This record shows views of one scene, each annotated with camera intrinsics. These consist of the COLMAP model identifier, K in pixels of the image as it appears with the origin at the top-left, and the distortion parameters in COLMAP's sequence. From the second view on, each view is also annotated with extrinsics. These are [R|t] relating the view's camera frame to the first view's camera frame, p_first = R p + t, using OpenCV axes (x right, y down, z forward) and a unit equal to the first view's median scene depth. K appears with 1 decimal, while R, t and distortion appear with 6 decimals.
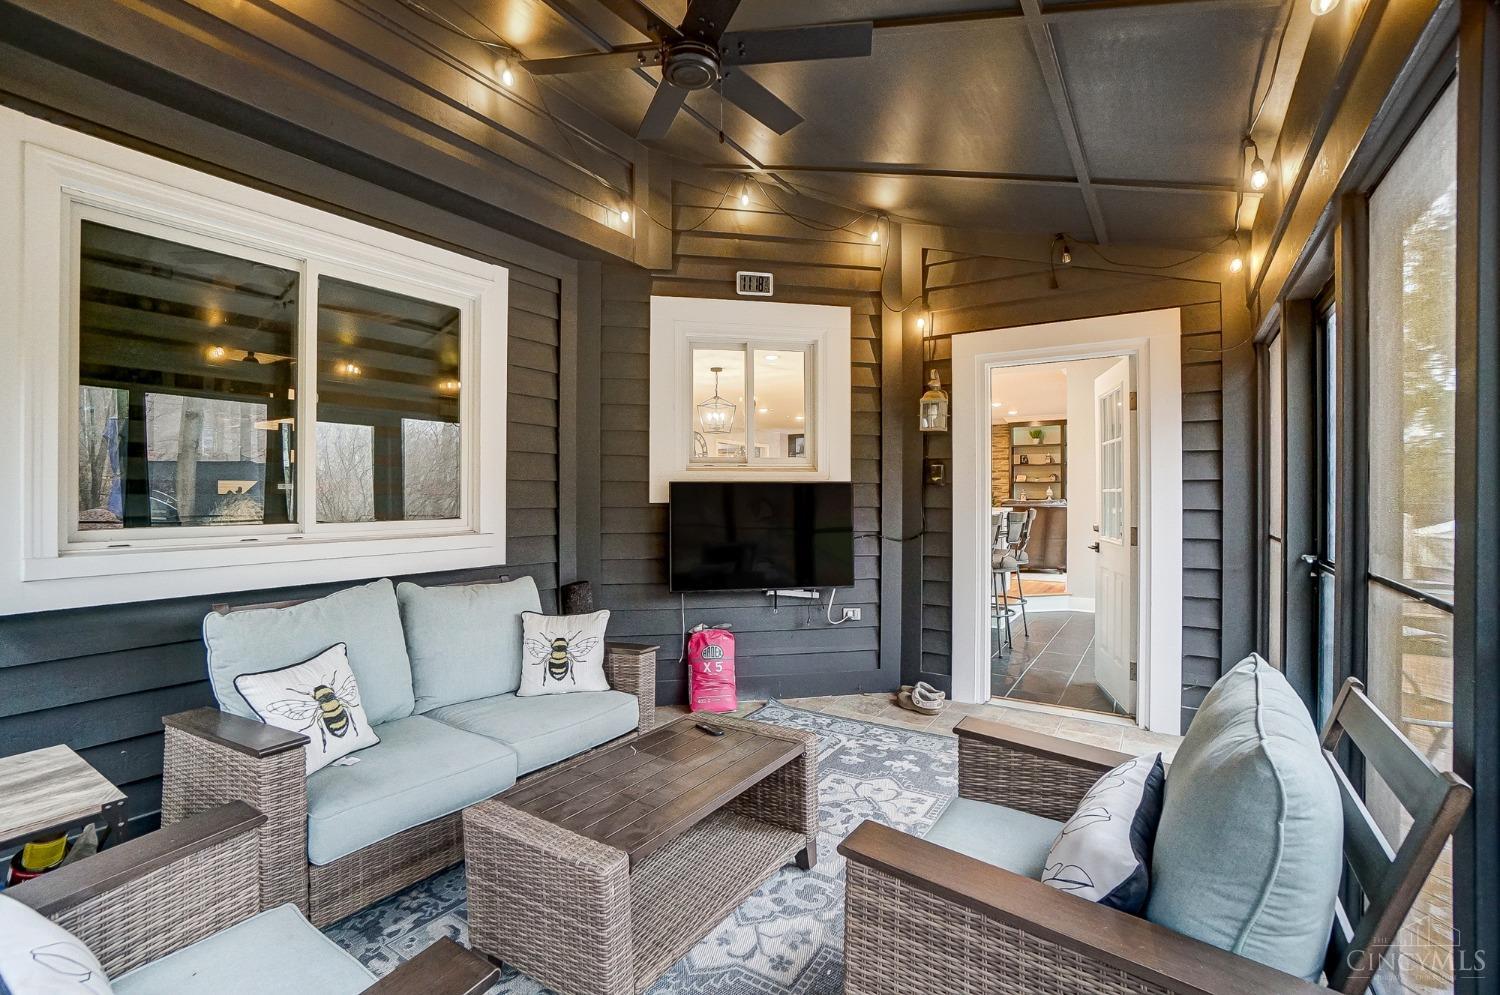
lens RADIAL K [[668.7, 0, 742.1], [0, 668.7, 494.2], [0, 0, 1]] dist [-0.055336, 0.015411]
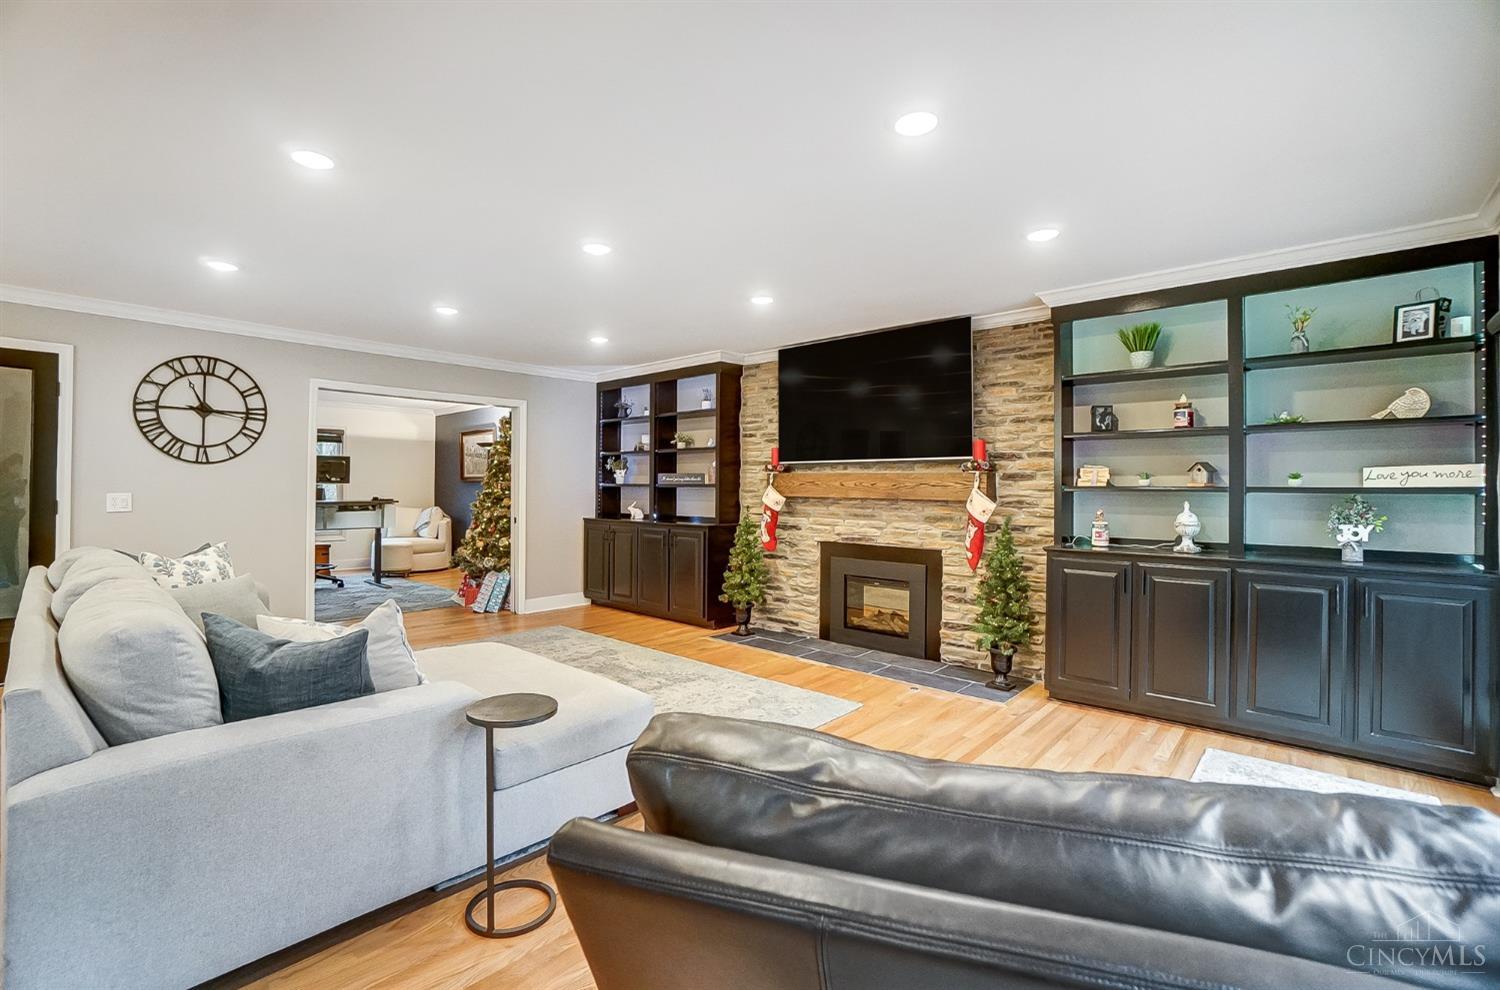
lens RADIAL K [[668.7, 0, 735.9], [0, 668.7, 483.2], [0, 0, 1]] dist [-0.055336, 0.015411]
pose [[0.989507, 0.004366, -0.144420, 0.308110], [-0.005572, 0.999953, -0.007945, -0.017428], [0.144379, 0.008666, 0.989485, 0.685416]]
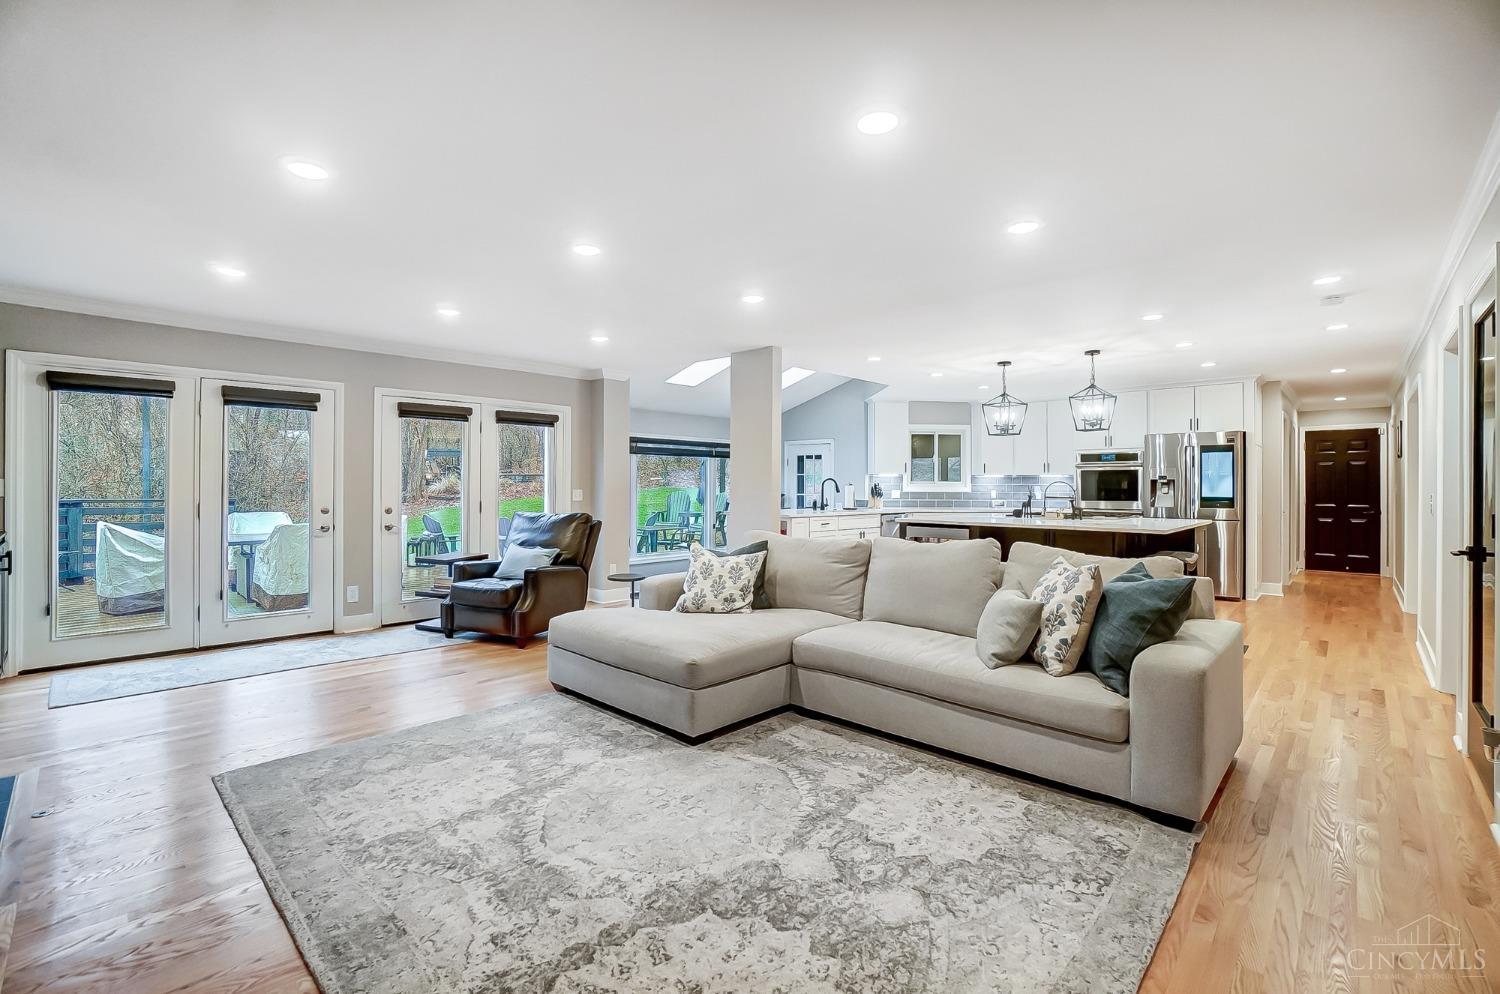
lens RADIAL K [[668.7, 0, 728.6], [0, 668.7, 481.1], [0, 0, 1]] dist [-0.055336, 0.015411]
pose [[-0.981712, -0.005284, 0.190298, 0.092222], [-0.005348, 0.999986, 0.000174, -0.018091], [-0.190296, -0.000847, -0.981726, 1.227114]]
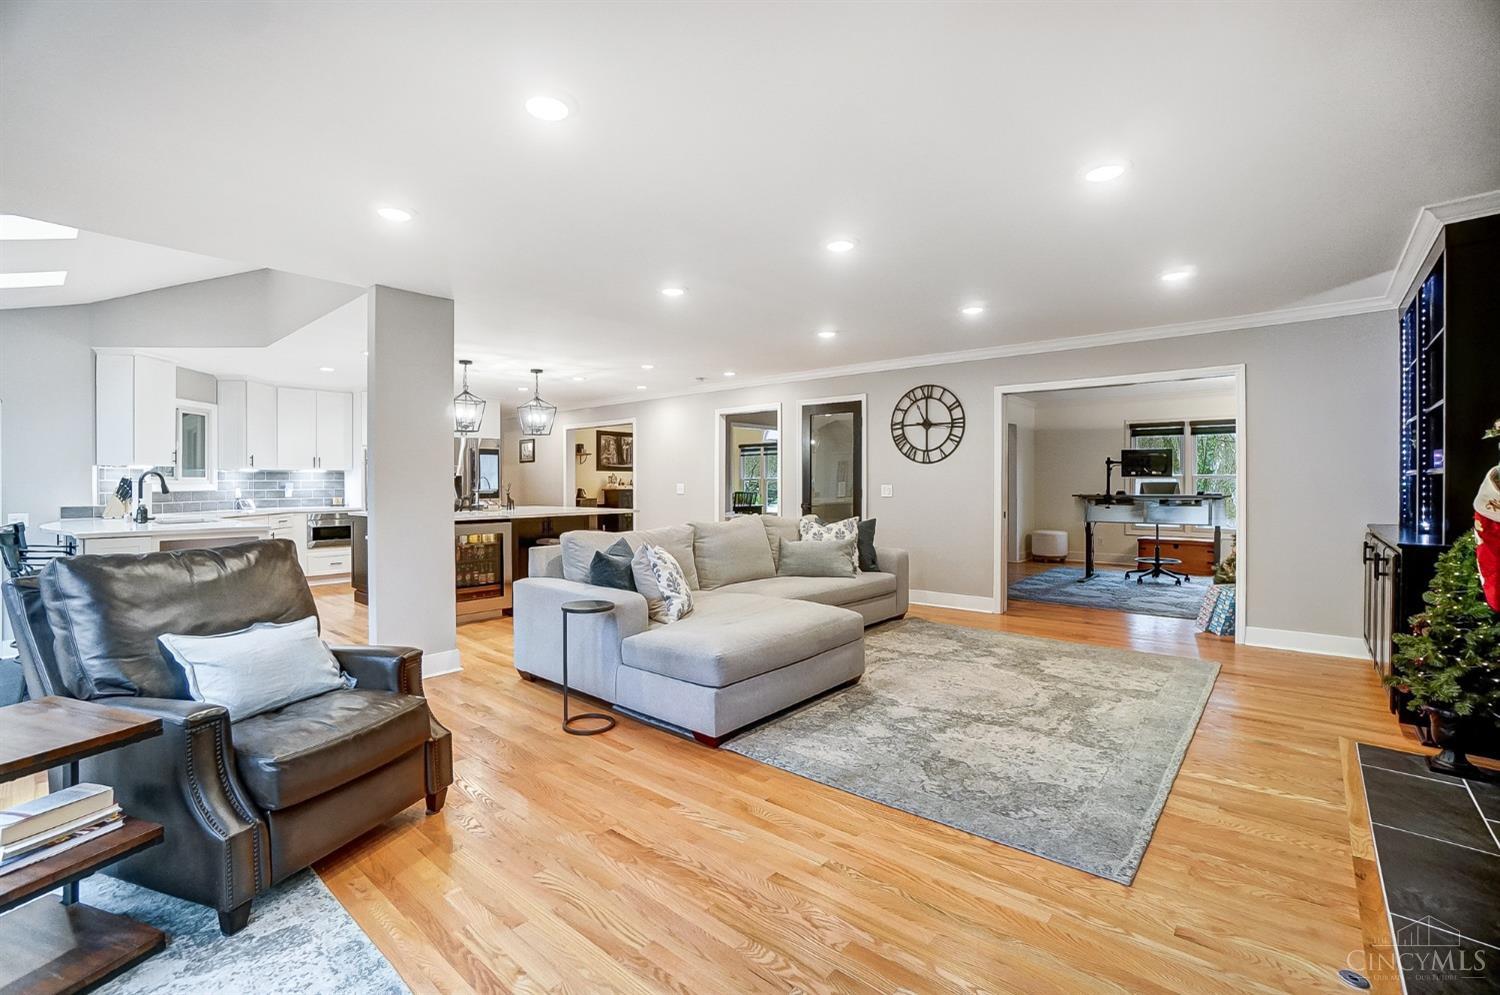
lens RADIAL K [[668.7, 0, 743.3], [0, 668.7, 490.7], [0, 0, 1]] dist [-0.055336, 0.015411]
pose [[-0.125754, 0.011649, -0.991993, 0.505874], [-0.001016, 0.999929, 0.011871, -0.014109], [0.992061, 0.002500, -0.125733, 0.949139]]
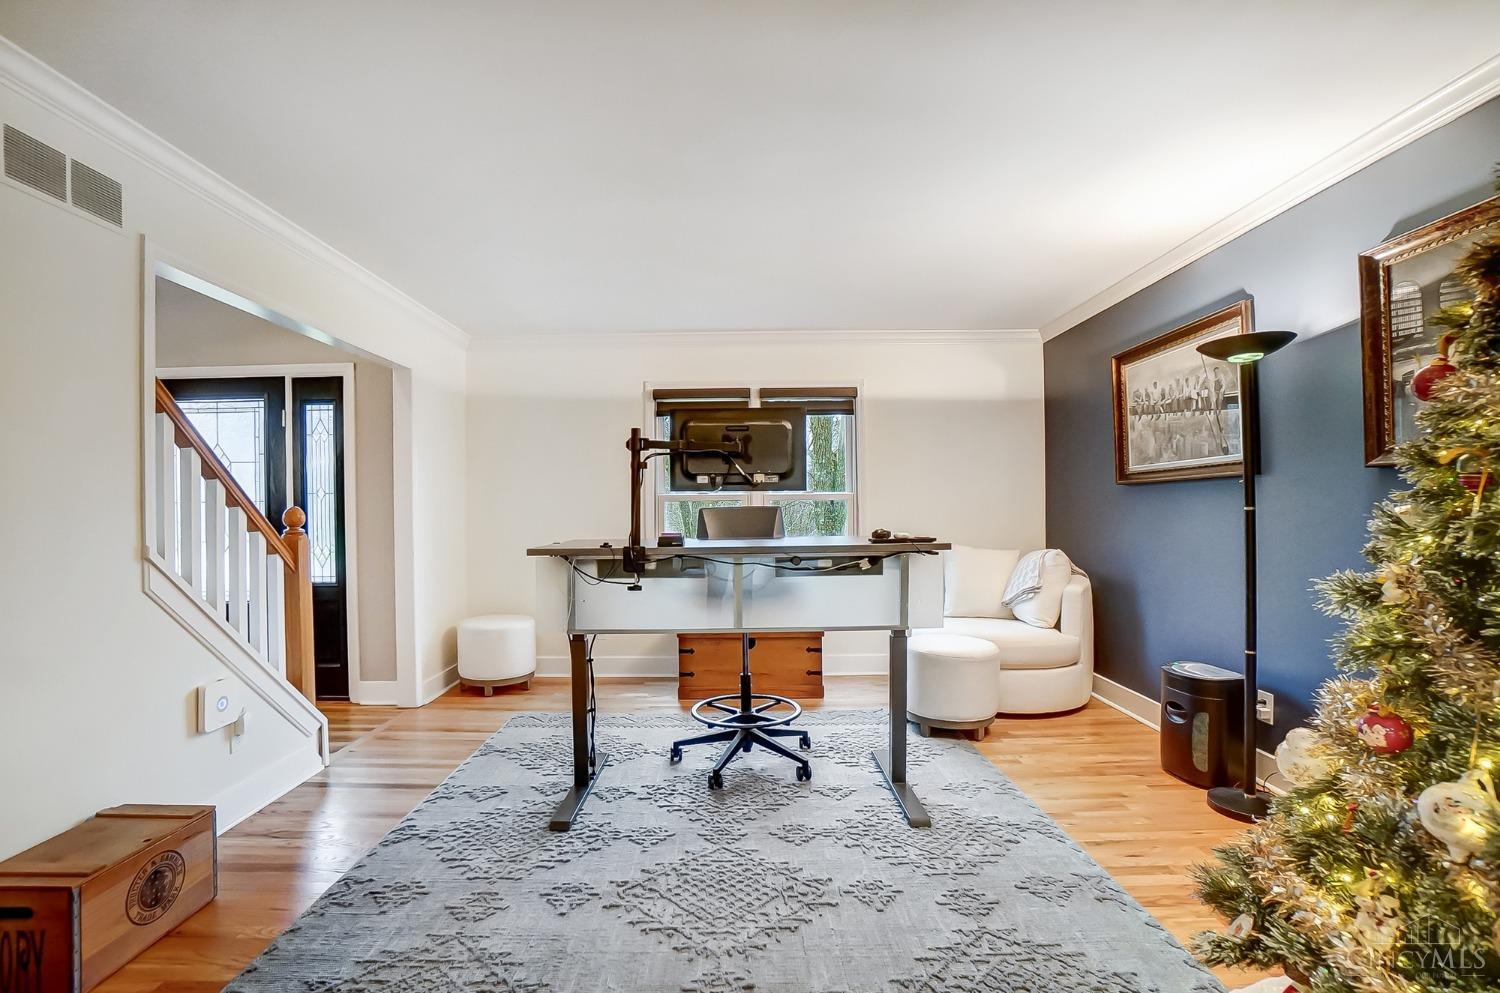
lens RADIAL K [[668.7, 0, 744.6], [0, 668.7, 502.5], [0, 0, 1]] dist [-0.055336, 0.015411]
pose [[0.567282, -0.010434, -0.823457, 0.001277], [0.006322, 0.999945, -0.008315, -0.014545], [0.823499, -0.000489, 0.567317, 1.136793]]
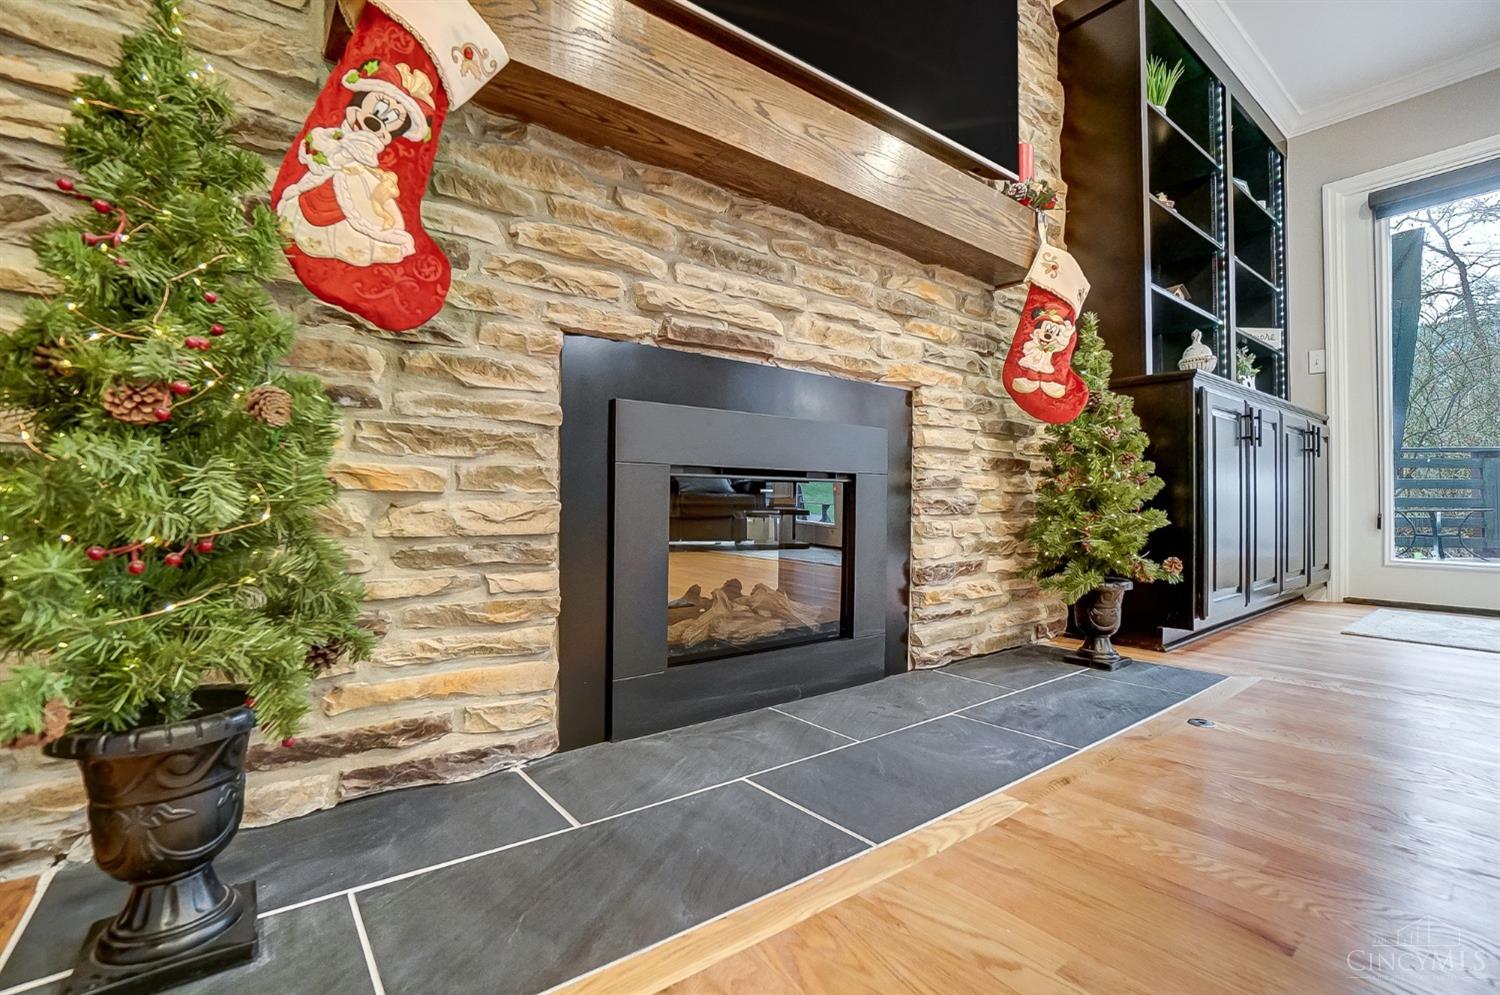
lens RADIAL K [[668.7, 0, 748.8], [0, 668.7, 496.6], [0, 0, 1]] dist [-0.055336, 0.015411]
pose [[0.313047, 0.004596, 0.949726, 0.202957], [0.000566, 0.999987, -0.005026, 0.048569], [-0.949737, 0.002111, 0.313041, 1.107025]]
